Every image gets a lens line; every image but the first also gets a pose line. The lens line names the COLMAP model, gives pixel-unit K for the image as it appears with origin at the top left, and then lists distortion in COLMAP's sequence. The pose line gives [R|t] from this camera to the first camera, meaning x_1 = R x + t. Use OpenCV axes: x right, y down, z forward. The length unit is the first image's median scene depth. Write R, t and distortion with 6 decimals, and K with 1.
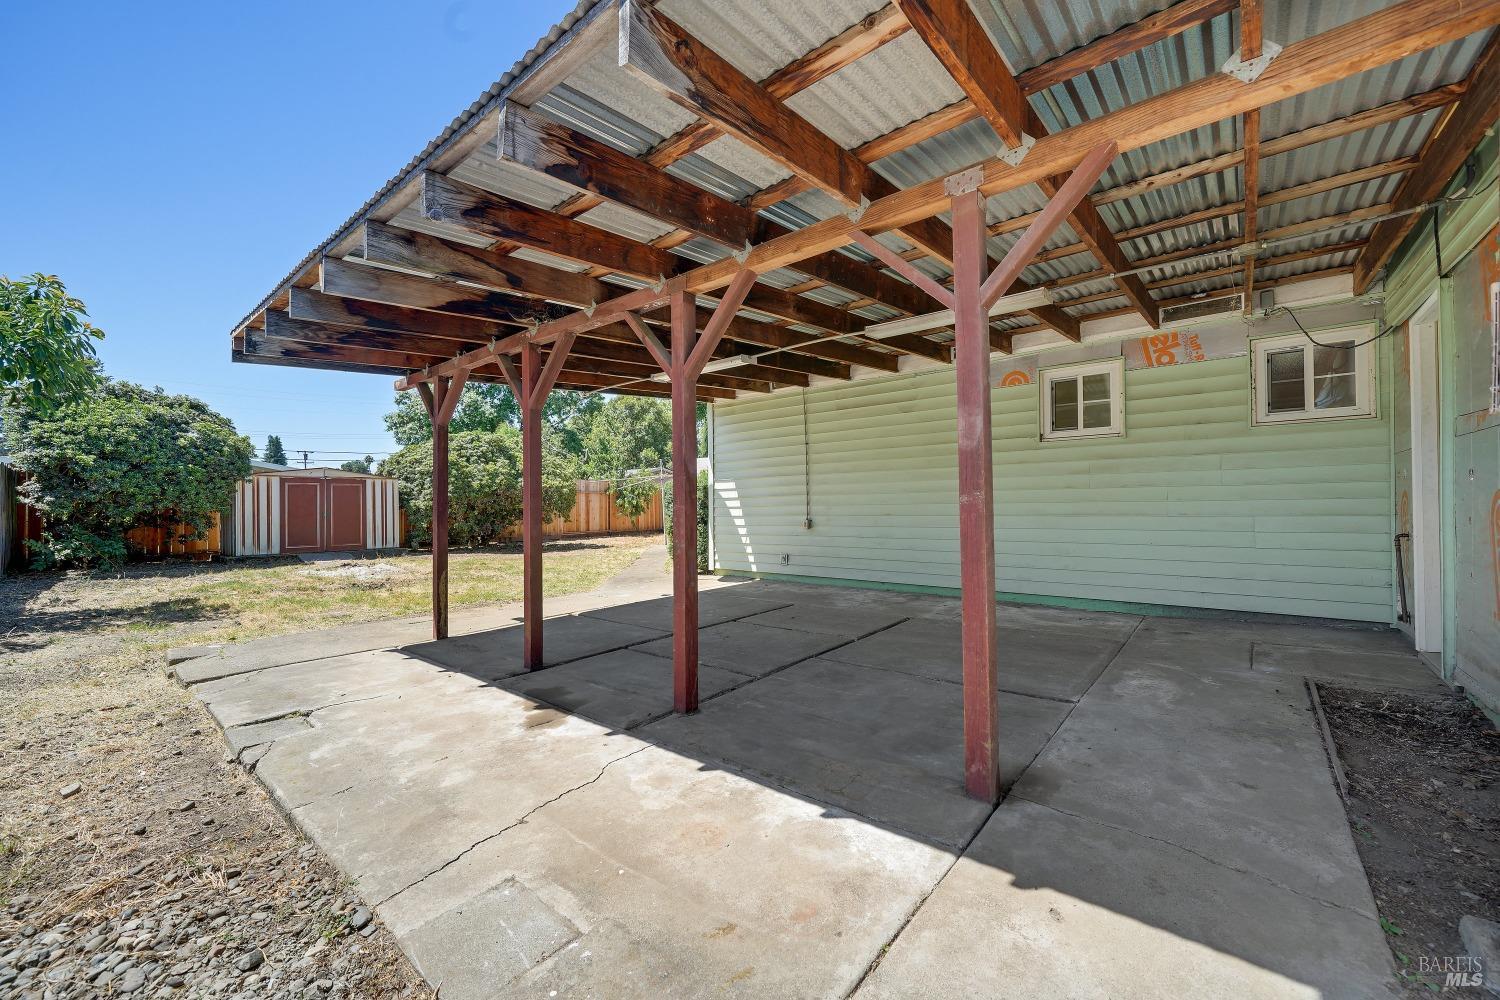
lens RADIAL K [[583.9, 0, 742.6], [0, 583.9, 499.9], [0, 0, 1]] dist [-0.001299, 0.000393]
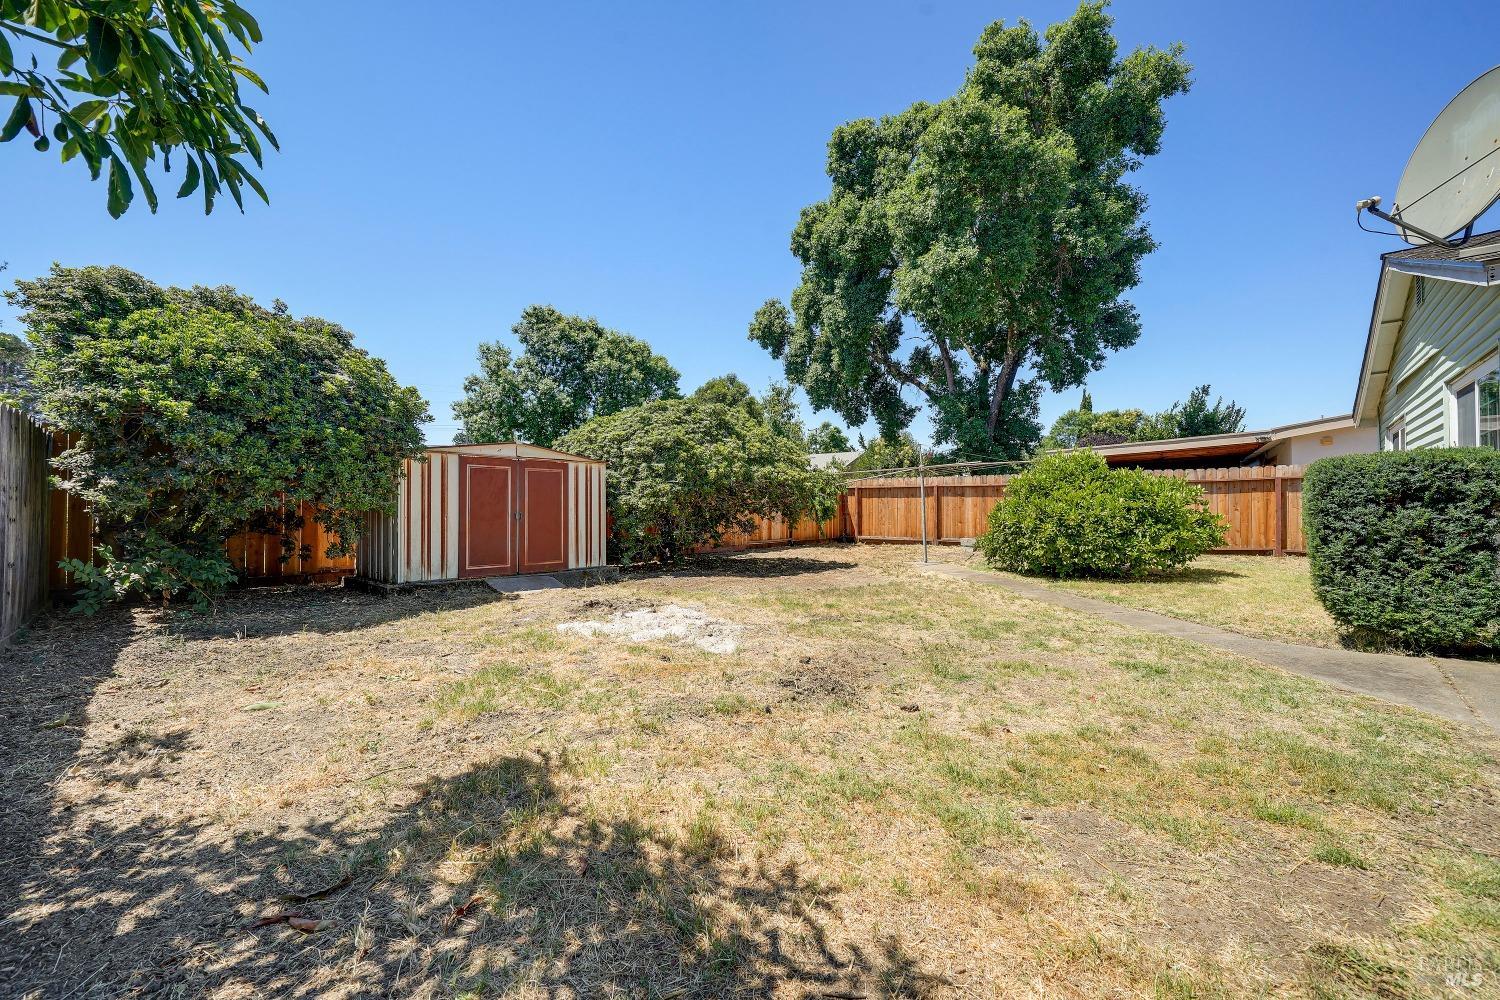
lens RADIAL K [[591.2, 0, 748.4], [0, 591.2, 502.2], [0, 0, 1]] dist [-0.004319, 0.000266]
pose [[0.999479, 0.012265, -0.029844, -0.588440], [-0.012291, 0.999924, -0.000699, 0.009469], [0.029833, 0.001066, 0.999554, 0.481277]]
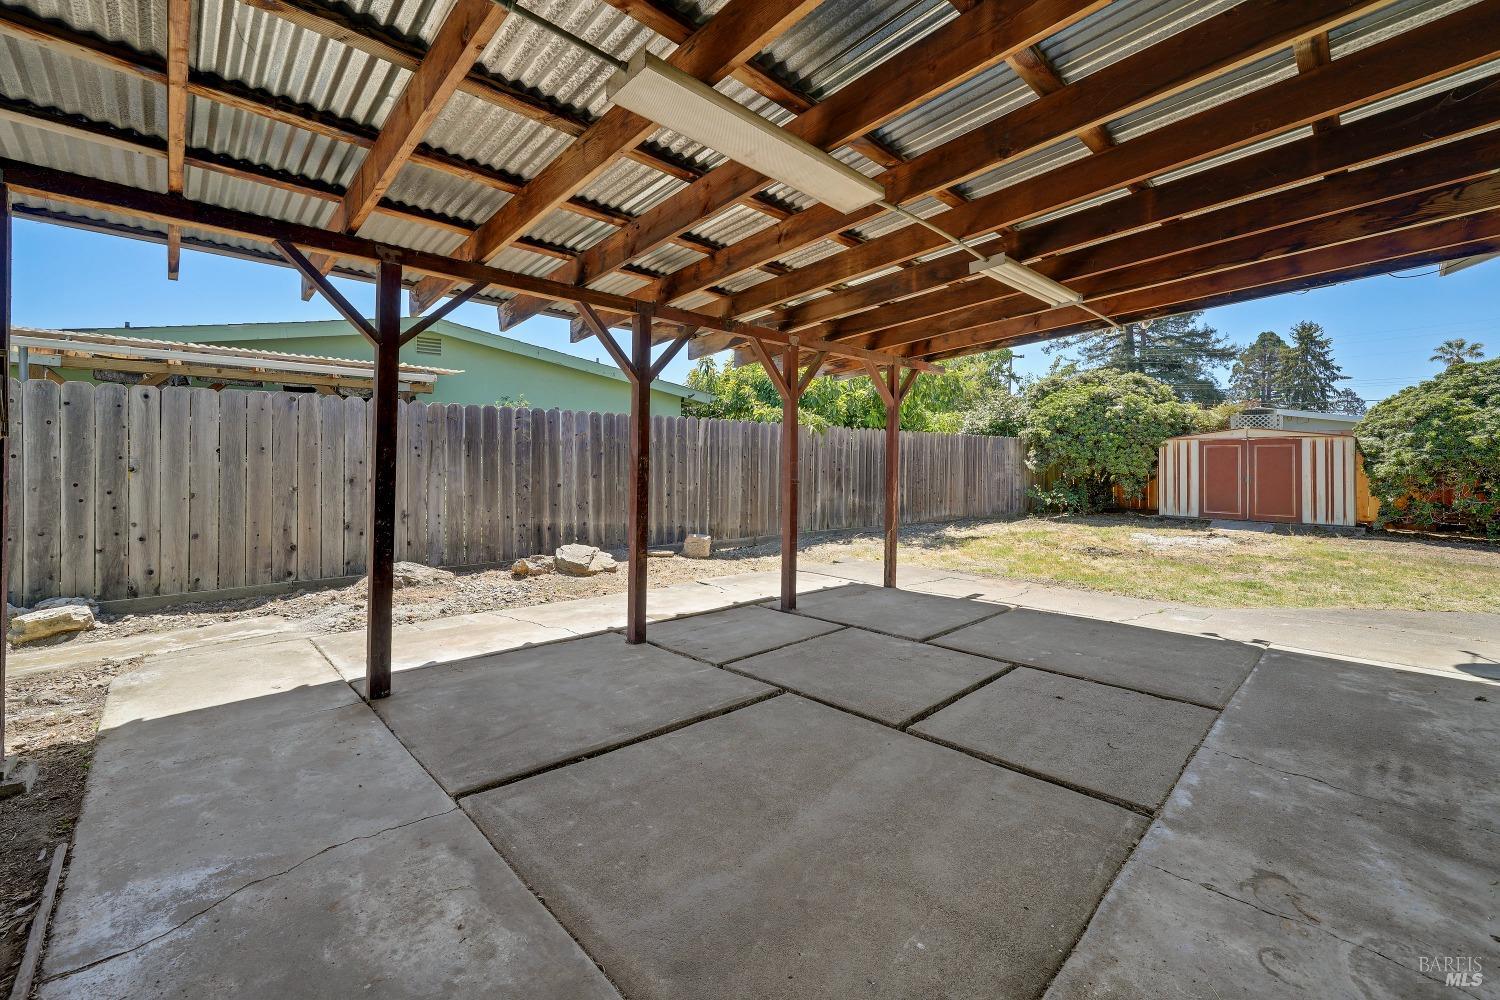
lens RADIAL K [[589.4, 0, 746.0], [0, 589.4, 505.9], [0, 0, 1]] dist [-0.001816, 0.000082]
pose [[-0.072903, 0.079701, -0.994149, 0.334659], [0.001661, 0.996810, 0.079792, -0.011338], [0.997338, 0.004166, -0.072803, 0.387759]]
